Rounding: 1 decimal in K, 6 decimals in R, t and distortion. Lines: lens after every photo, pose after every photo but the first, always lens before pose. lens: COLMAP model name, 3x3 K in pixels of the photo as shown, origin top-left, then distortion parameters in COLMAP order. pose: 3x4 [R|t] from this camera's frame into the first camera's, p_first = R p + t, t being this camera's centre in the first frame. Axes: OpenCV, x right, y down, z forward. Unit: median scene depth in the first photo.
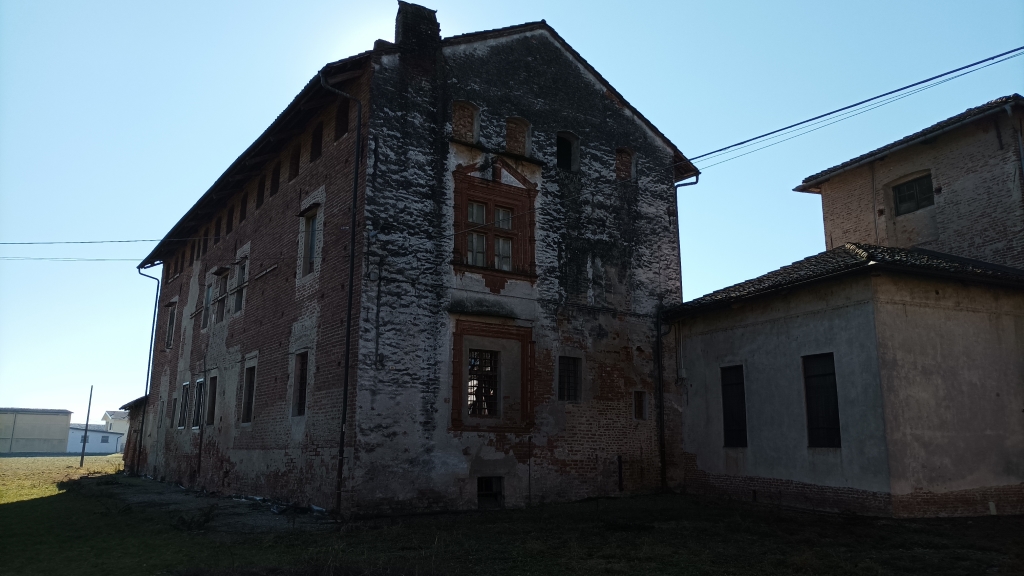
lens RADIAL K [[772.7, 0, 512.0], [0, 772.7, 288.0], [0, 0, 1]] dist [0.018993, -0.001927]
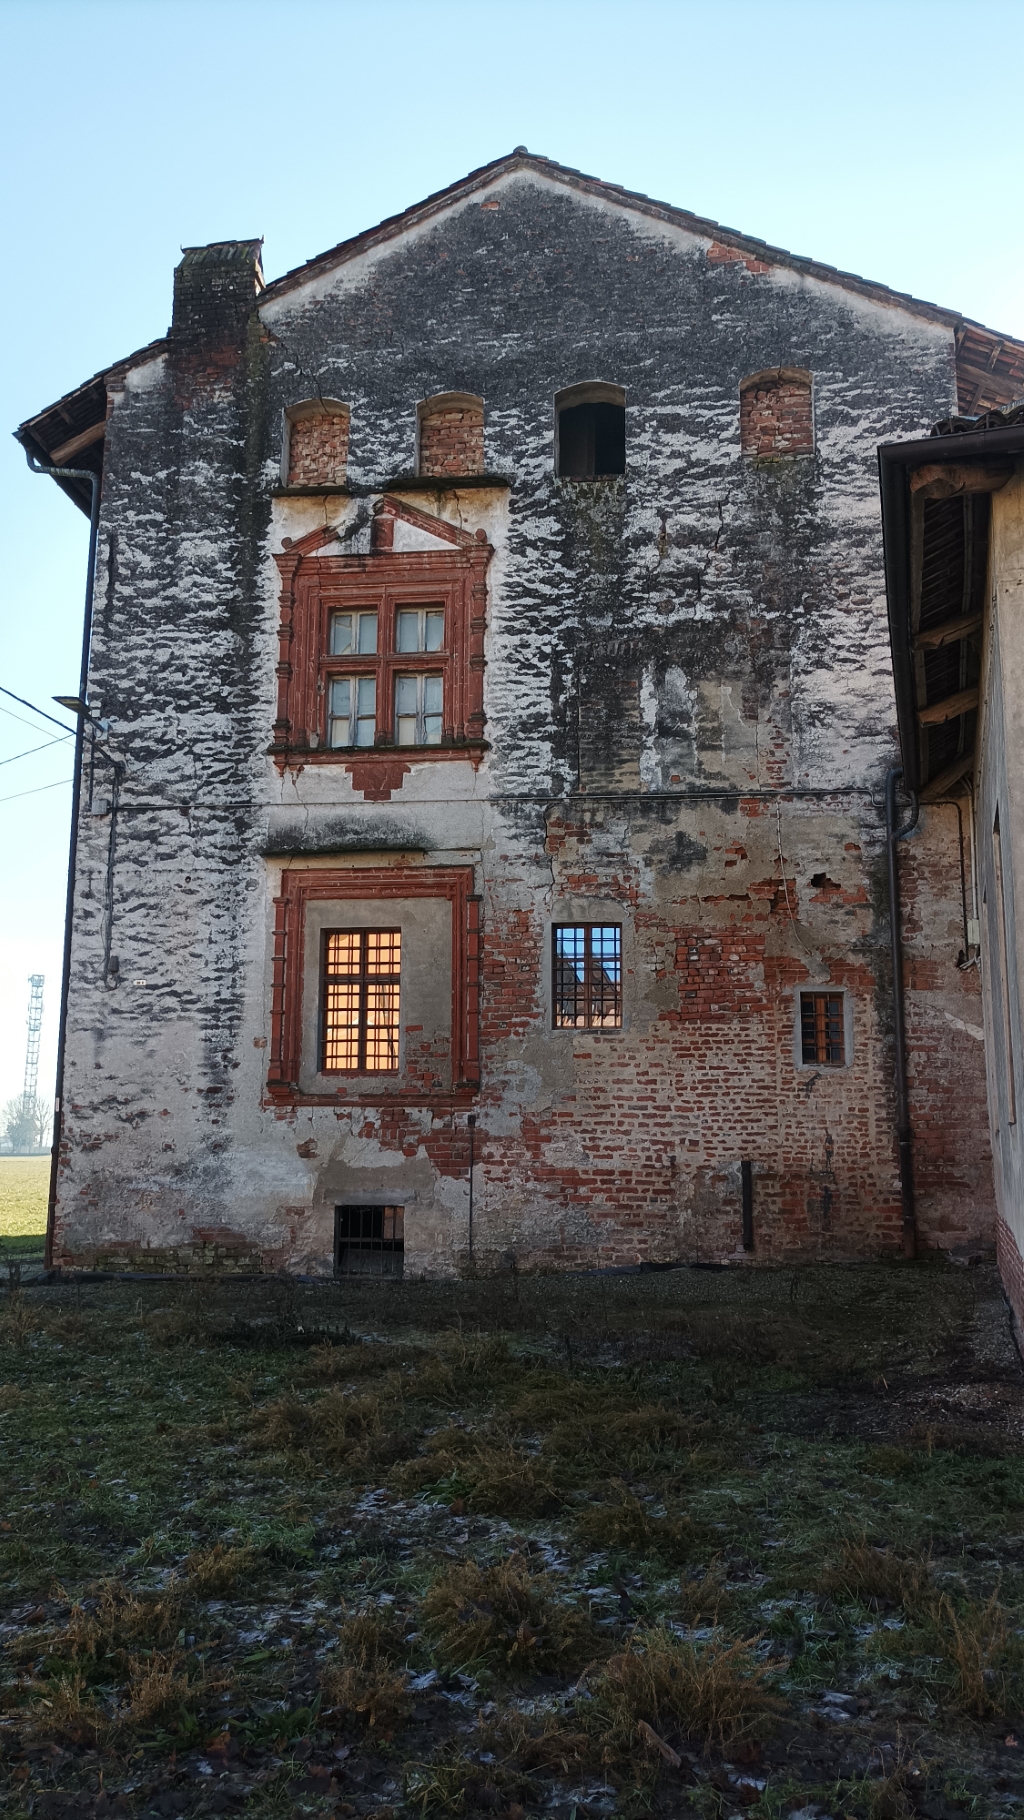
lens RADIAL K [[1373.3, 0, 512.0], [0, 1373.3, 910.0], [0, 0, 1]] dist [0.018993, -0.001927]
pose [[0.752461, -0.115556, -0.648421, 0.543990], [0.135866, 0.990548, -0.018861, 0.095247], [0.644471, -0.073906, 0.761048, 0.435408]]
